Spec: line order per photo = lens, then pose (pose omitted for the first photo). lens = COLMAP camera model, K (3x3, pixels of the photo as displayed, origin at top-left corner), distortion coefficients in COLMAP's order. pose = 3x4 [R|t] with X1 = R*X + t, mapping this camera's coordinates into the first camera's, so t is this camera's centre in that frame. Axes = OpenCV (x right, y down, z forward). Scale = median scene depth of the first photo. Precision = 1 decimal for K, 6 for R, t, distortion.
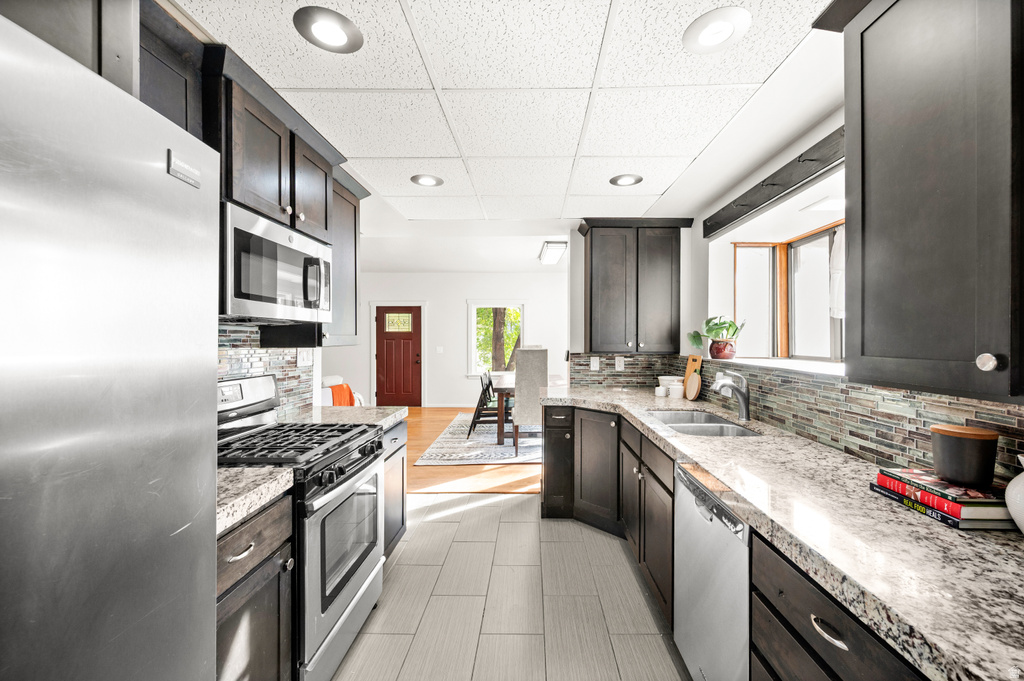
lens RADIAL K [[411.6, 0, 514.6], [0, 411.6, 340.2], [0, 0, 1]] dist [0.001684, 0.000074]
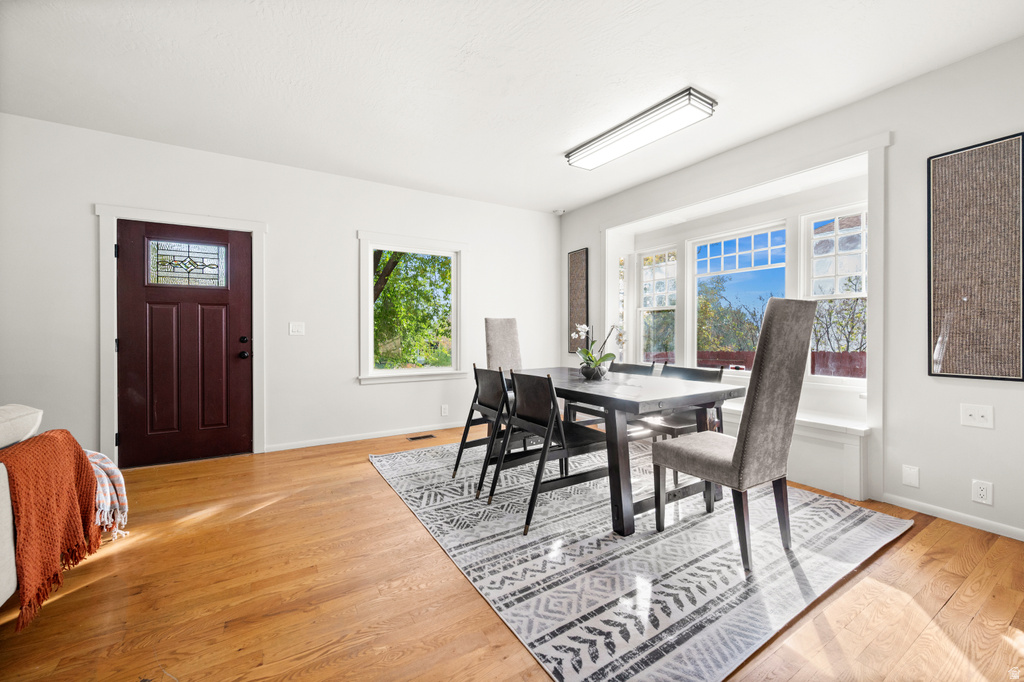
lens RADIAL K [[411.0, 0, 511.0], [0, 411.0, 333.6], [0, 0, 1]] dist [-0.002098, -0.000122]
pose [[0.834365, -0.003935, 0.551198, -0.239159], [0.002594, 0.999991, 0.003212, 0.028744], [-0.551206, -0.001250, 0.834368, 0.461977]]
